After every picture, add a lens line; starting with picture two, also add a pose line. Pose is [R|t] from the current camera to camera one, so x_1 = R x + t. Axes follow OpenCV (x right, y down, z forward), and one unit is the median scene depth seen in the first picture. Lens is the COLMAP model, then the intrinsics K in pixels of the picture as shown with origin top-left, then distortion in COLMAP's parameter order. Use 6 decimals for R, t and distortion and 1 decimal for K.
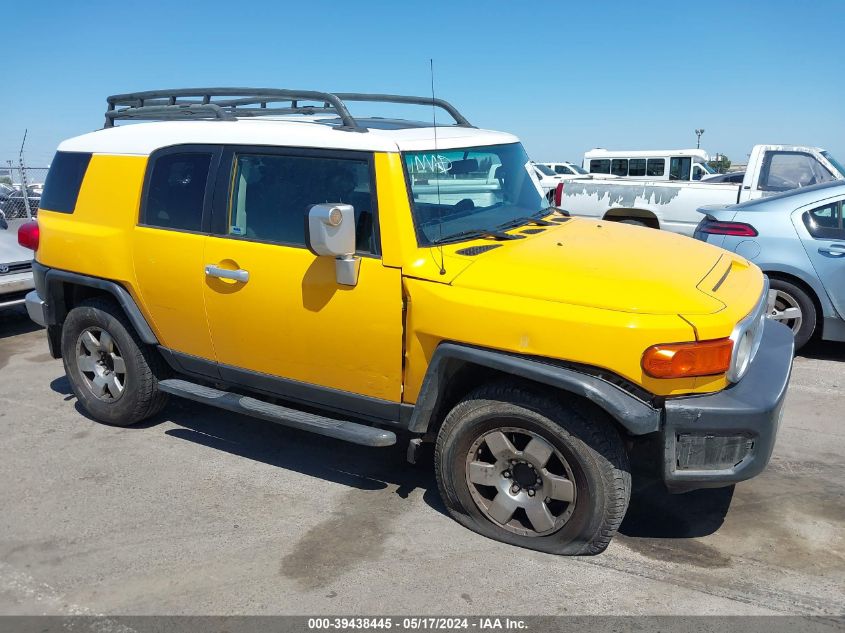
lens RADIAL K [[665.4, 0, 422.7], [0, 665.4, 334.3], [0, 0, 1]] dist [0.002640, -0.023958]
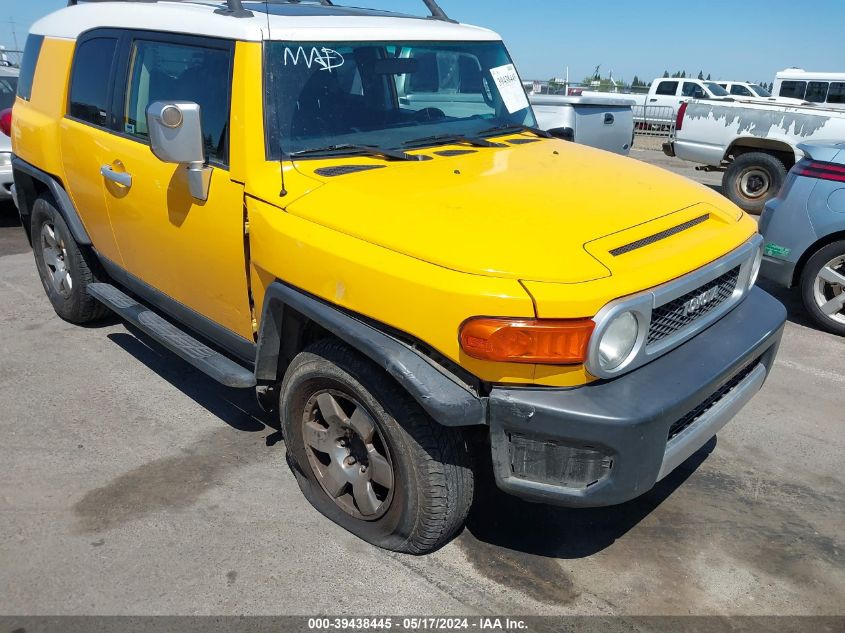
lens RADIAL K [[665.4, 0, 422.7], [0, 665.4, 334.3], [0, 0, 1]] dist [0.002640, -0.023958]
pose [[0.967967, 0.131185, -0.214081, 0.383770], [-0.103643, 0.985382, 0.135204, -0.049653], [0.228688, -0.108685, 0.967414, 0.216134]]
